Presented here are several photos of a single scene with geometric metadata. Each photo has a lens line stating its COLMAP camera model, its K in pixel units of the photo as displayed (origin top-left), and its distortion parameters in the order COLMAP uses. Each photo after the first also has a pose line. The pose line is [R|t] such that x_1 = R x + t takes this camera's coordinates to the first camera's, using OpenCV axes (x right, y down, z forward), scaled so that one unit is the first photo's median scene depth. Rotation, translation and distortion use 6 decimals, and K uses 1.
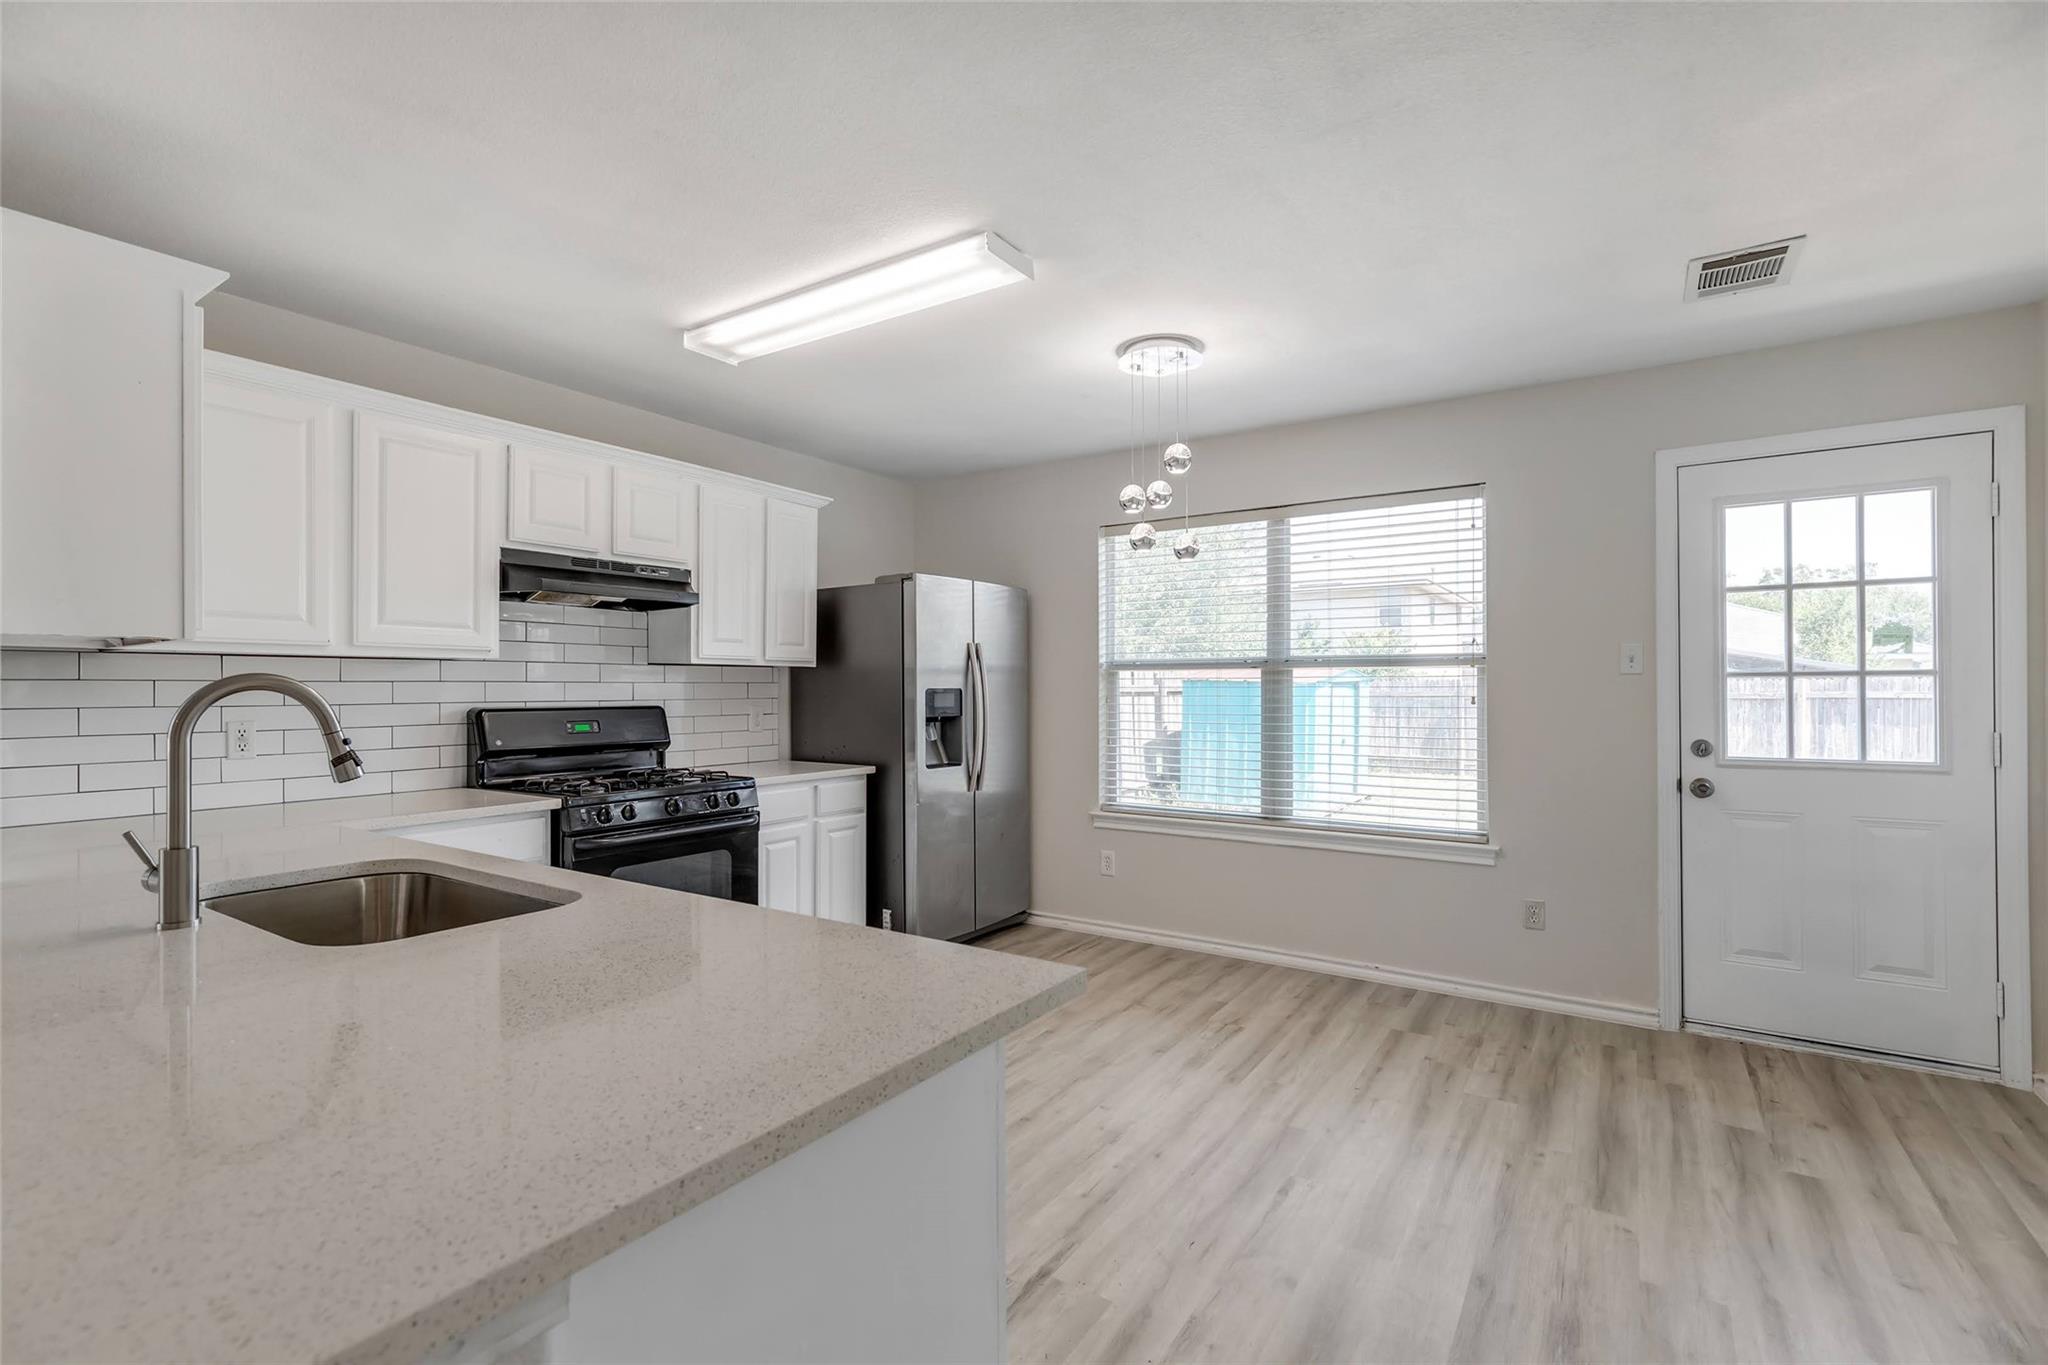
lens RADIAL K [[920.2, 0, 1028.2], [0, 920.2, 681.1], [0, 0, 1]] dist [0.008984, -0.000743]
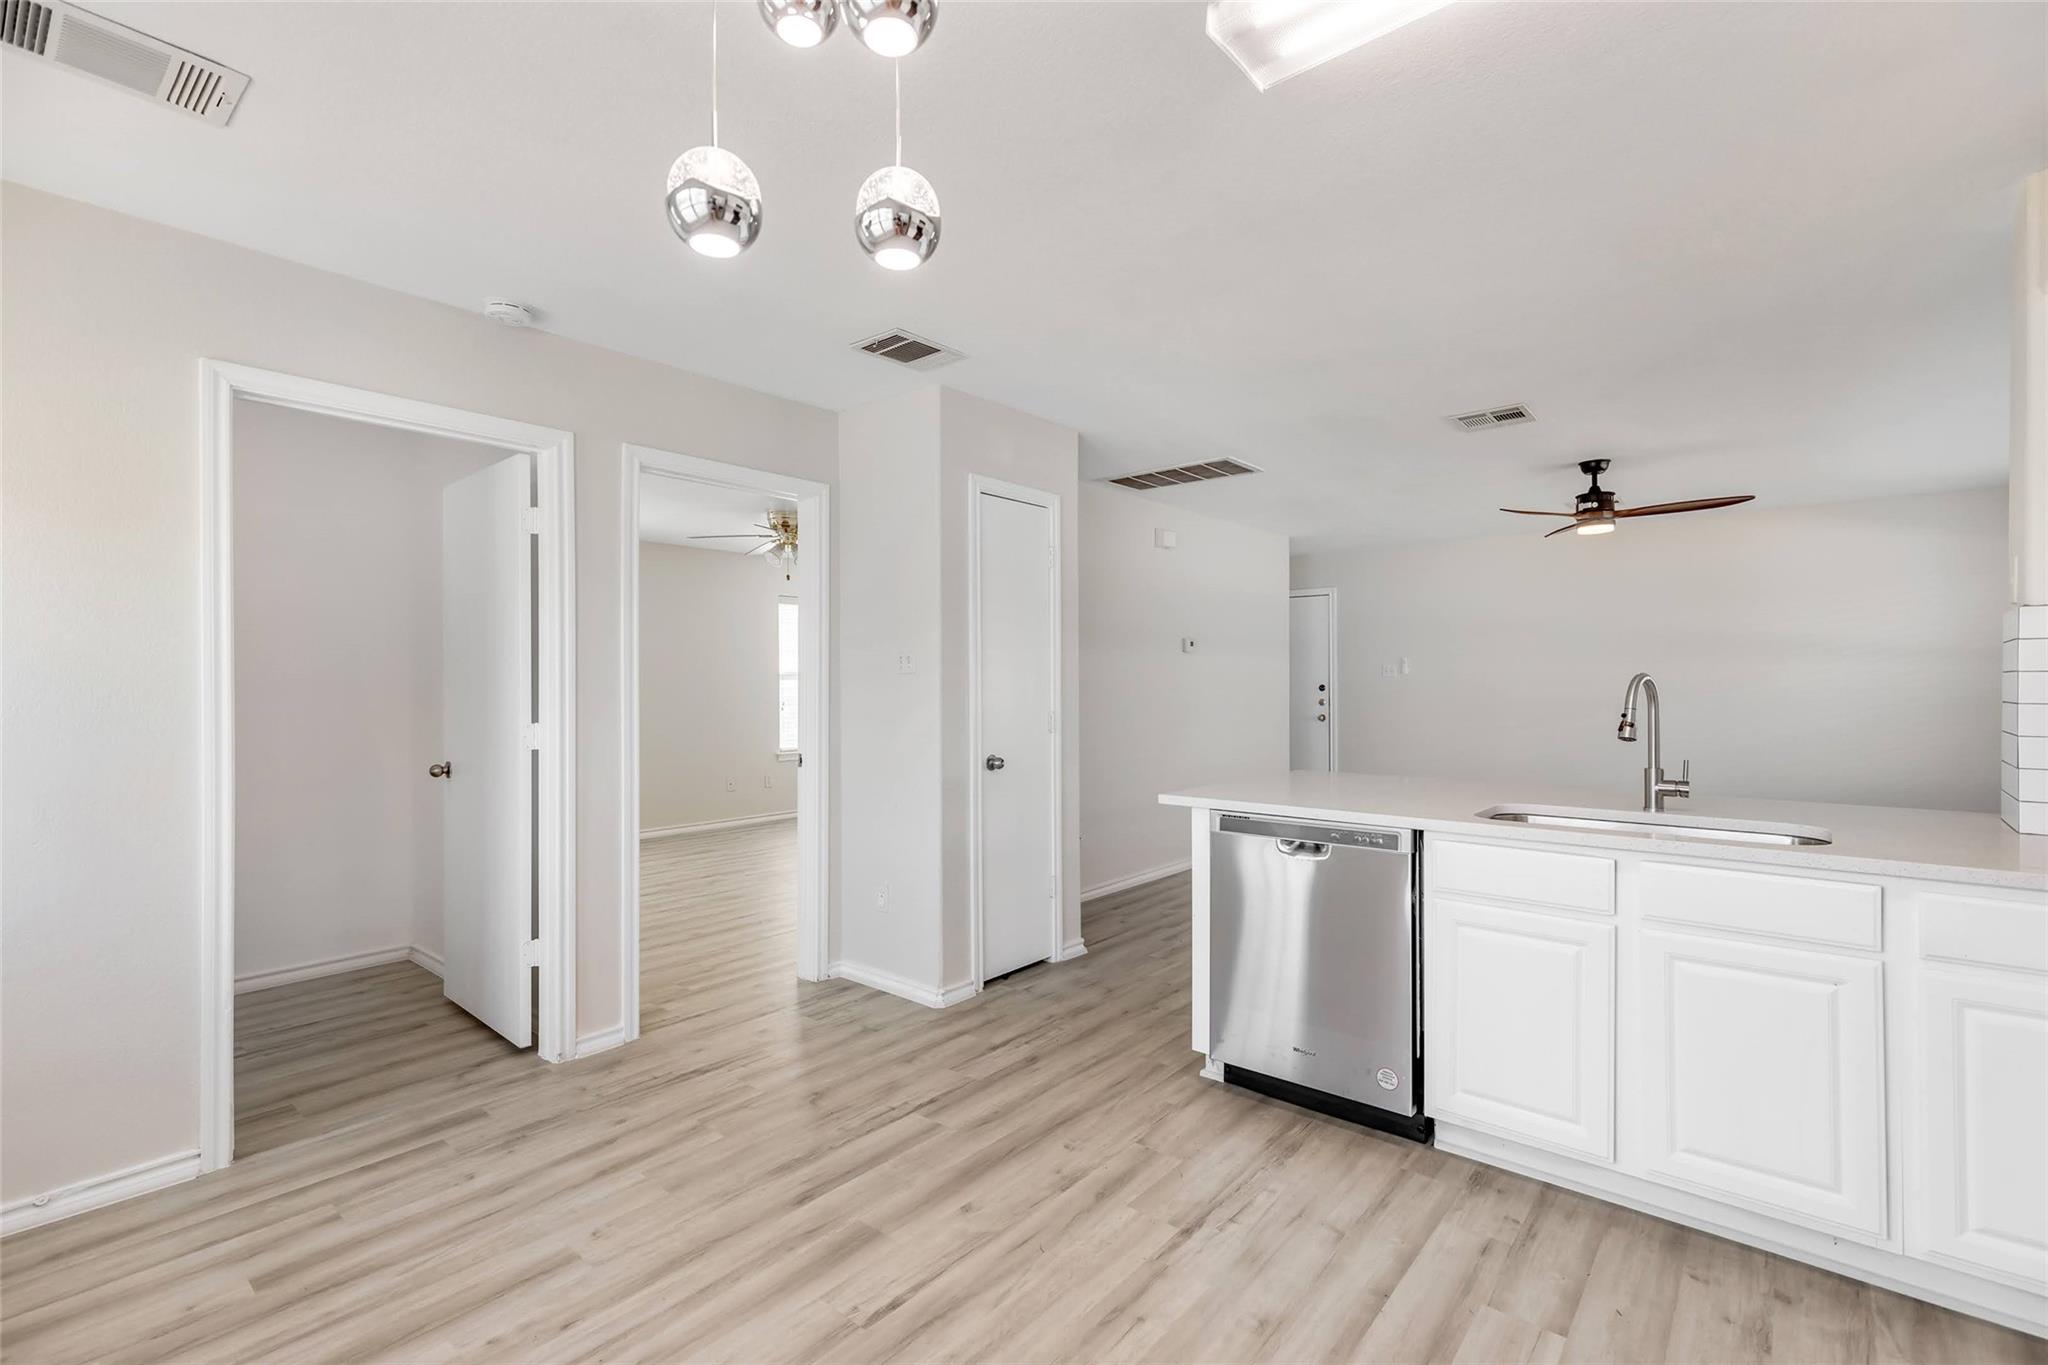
lens RADIAL K [[920.2, 0, 1028.2], [0, 920.2, 681.1], [0, 0, 1]] dist [0.008984, -0.000743]
pose [[-0.993106, 0.006871, 0.117017, 0.069230], [0.005600, 0.999922, -0.011183, 0.015624], [-0.117085, -0.010450, -0.993067, 2.070226]]
